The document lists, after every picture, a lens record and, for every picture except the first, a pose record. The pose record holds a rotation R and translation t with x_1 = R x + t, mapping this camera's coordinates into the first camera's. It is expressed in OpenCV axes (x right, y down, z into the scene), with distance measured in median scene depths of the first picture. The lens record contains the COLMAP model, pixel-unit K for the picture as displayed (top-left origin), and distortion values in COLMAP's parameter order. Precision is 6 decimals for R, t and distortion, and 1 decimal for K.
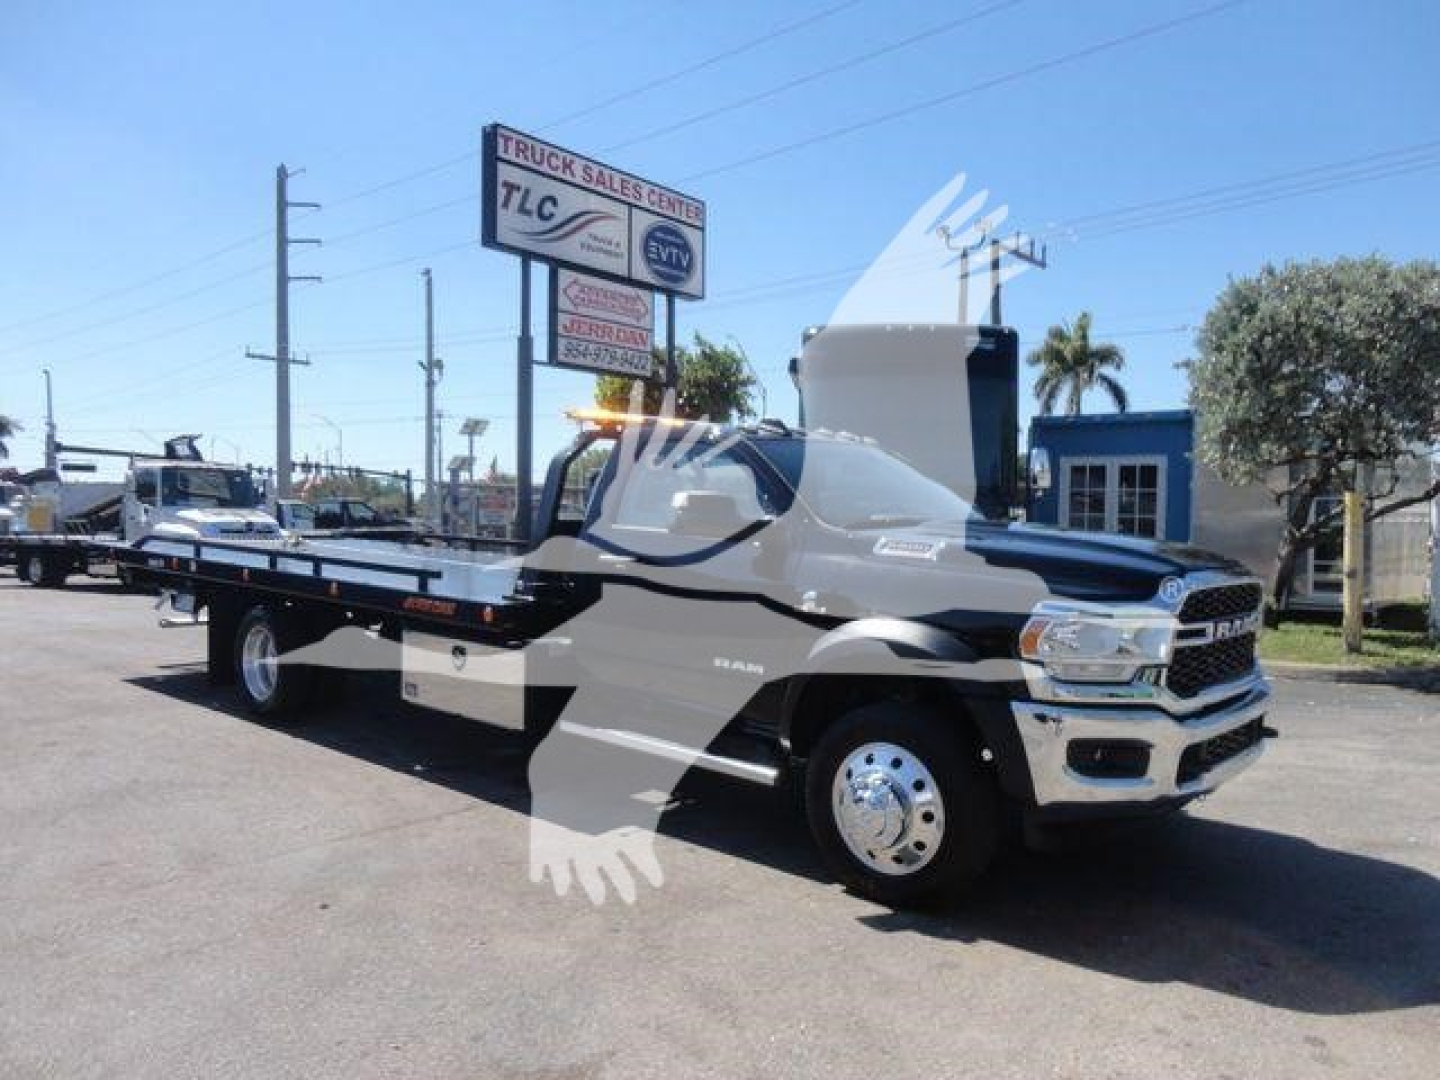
lens RADIAL K [[1082.9, 0, 703.6], [0, 1082.9, 594.2], [0, 0, 1]] dist [0.011575, 0.002303]
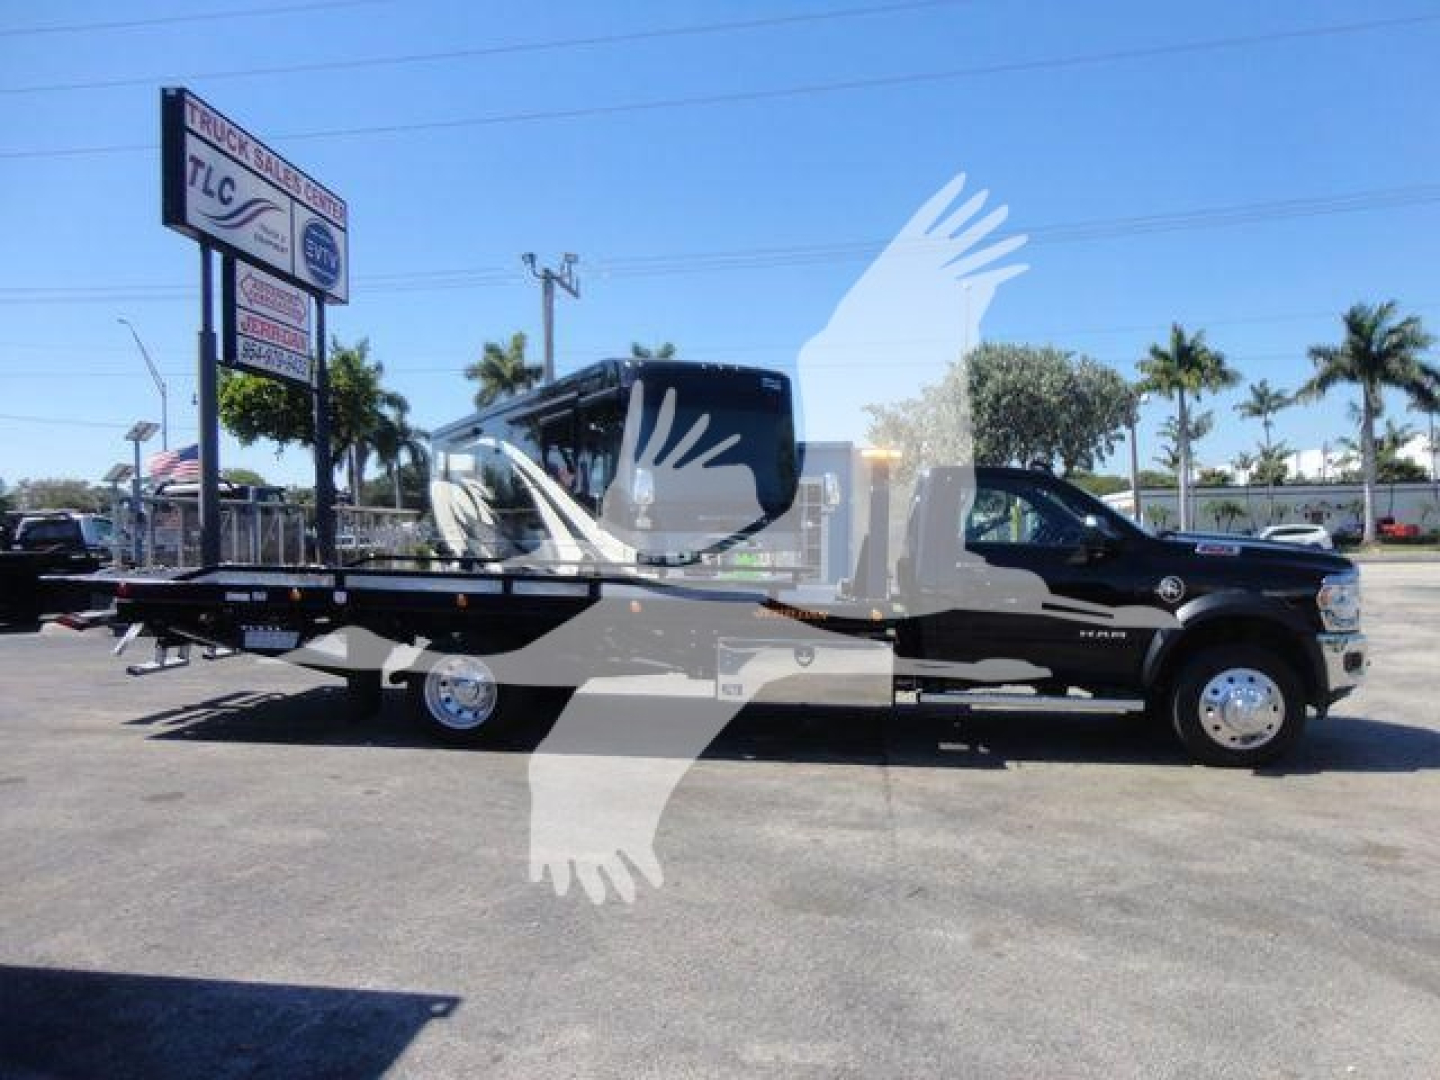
lens RADIAL K [[1082.9, 0, 736.5], [0, 1082.9, 613.5], [0, 0, 1]] dist [0.011575, 0.002303]
pose [[0.814824, -0.062130, 0.576369, -0.338912], [0.055702, 0.998031, 0.028836, -0.008836], [-0.577026, 0.008609, 0.816680, 0.022953]]
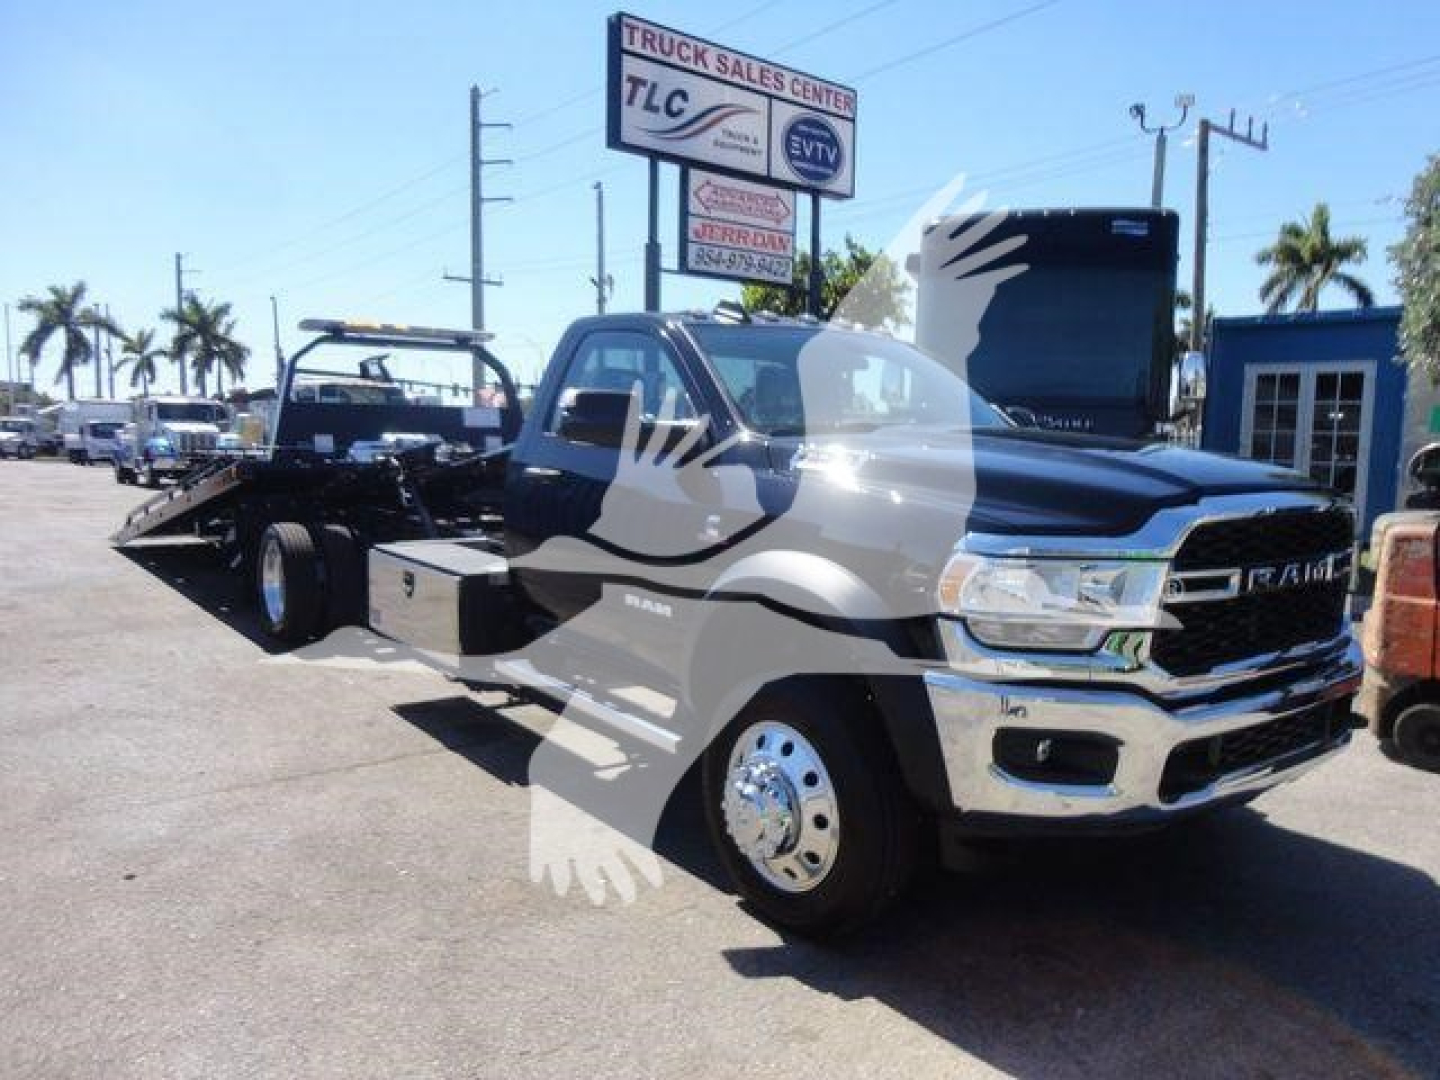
lens RADIAL K [[1082.9, 0, 708.9], [0, 1082.9, 573.7], [0, 0, 1]] dist [0.011575, 0.002303]
pose [[0.983512, 0.025421, -0.179050, 0.061519], [-0.015574, 0.998299, 0.056189, -0.002192], [0.180173, -0.052474, 0.982234, 0.059470]]
